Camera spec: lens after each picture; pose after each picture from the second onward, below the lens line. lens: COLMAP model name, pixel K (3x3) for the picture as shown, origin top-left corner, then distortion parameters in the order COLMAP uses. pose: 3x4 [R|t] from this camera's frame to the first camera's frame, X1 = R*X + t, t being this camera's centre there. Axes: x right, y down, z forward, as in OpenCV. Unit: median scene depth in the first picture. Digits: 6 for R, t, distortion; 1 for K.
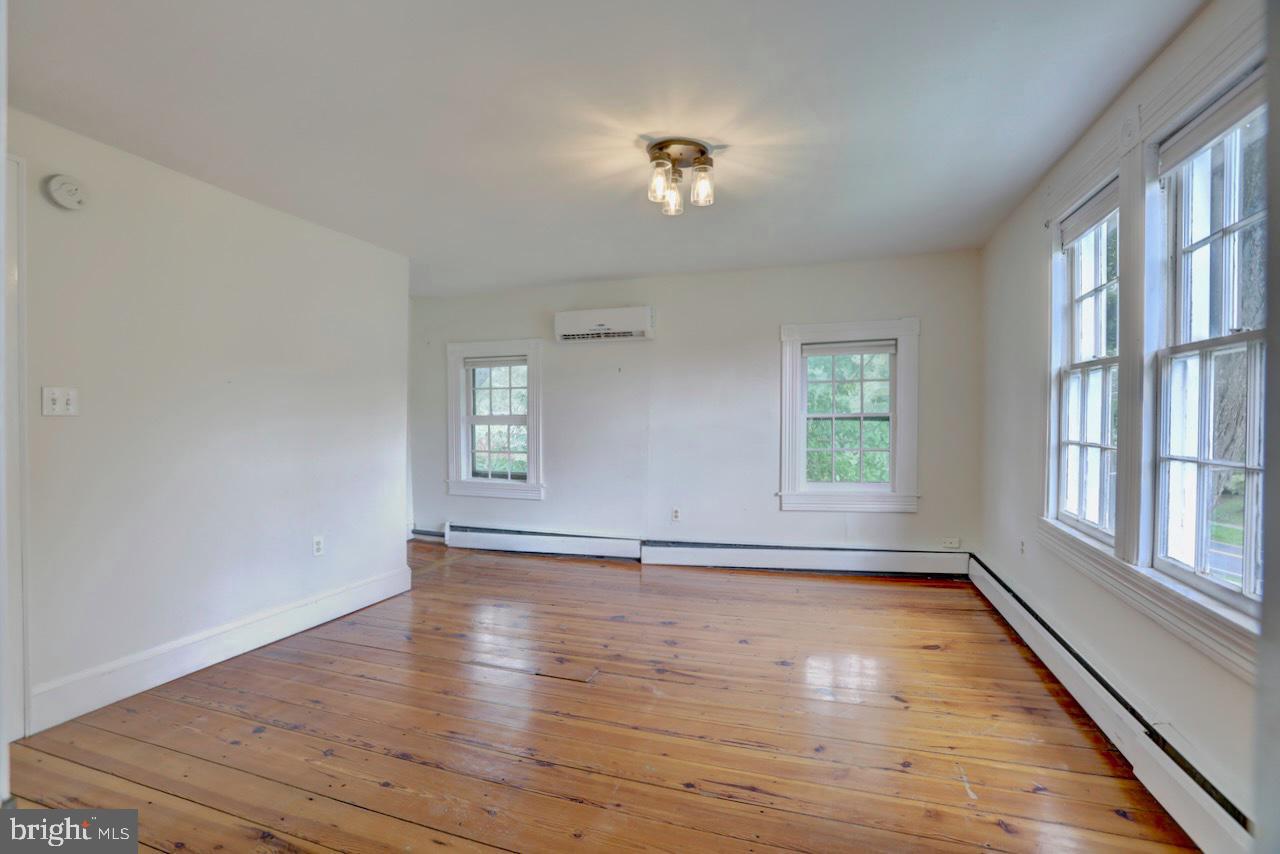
lens RADIAL K [[583.8, 0, 634.3], [0, 583.8, 425.5], [0, 0, 1]] dist [-0.082038, 0.036881]
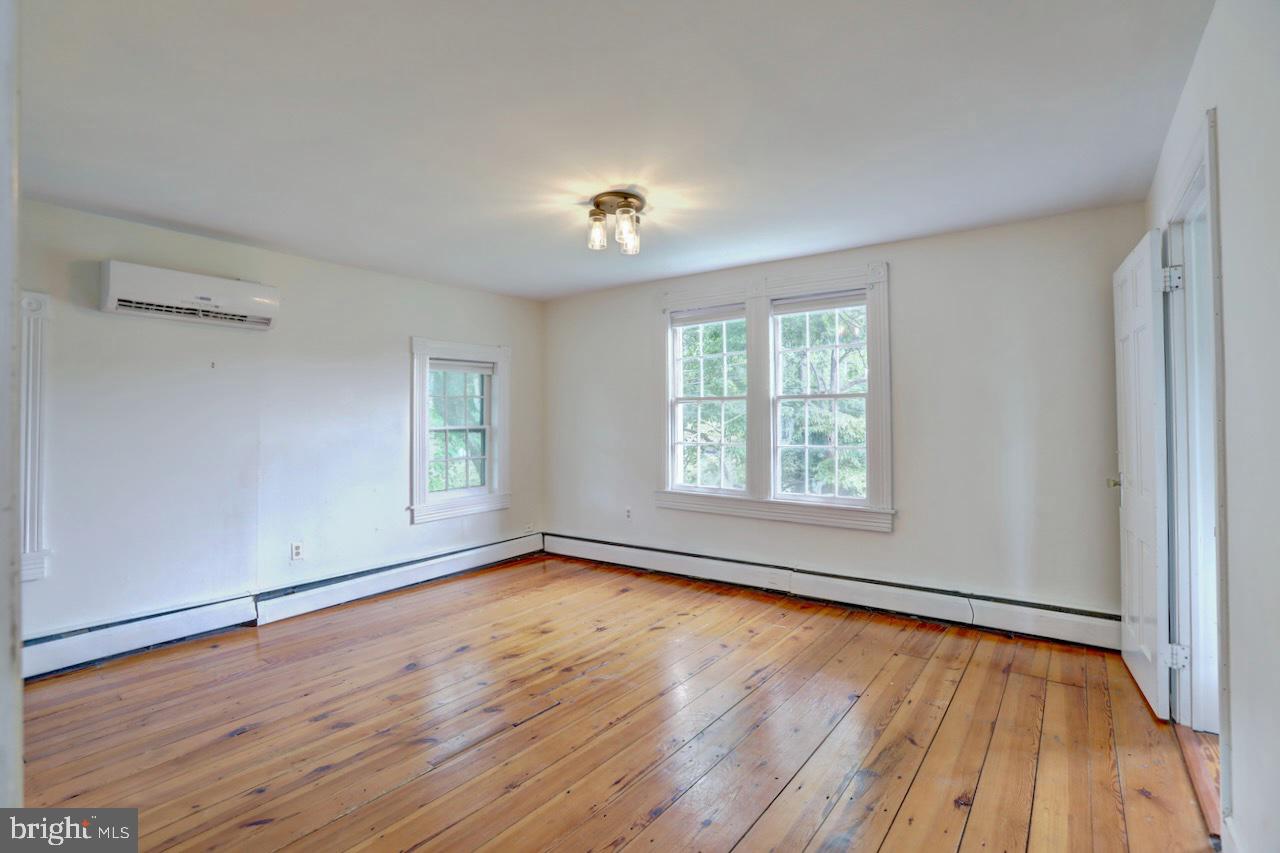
lens RADIAL K [[583.8, 0, 634.3], [0, 583.8, 425.0], [0, 0, 1]] dist [-0.082038, 0.036881]
pose [[0.331014, 0.003387, 0.943620, -0.640191], [0.018055, 0.999788, -0.009922, -0.007027], [-0.943453, 0.020321, 0.330882, 0.369257]]
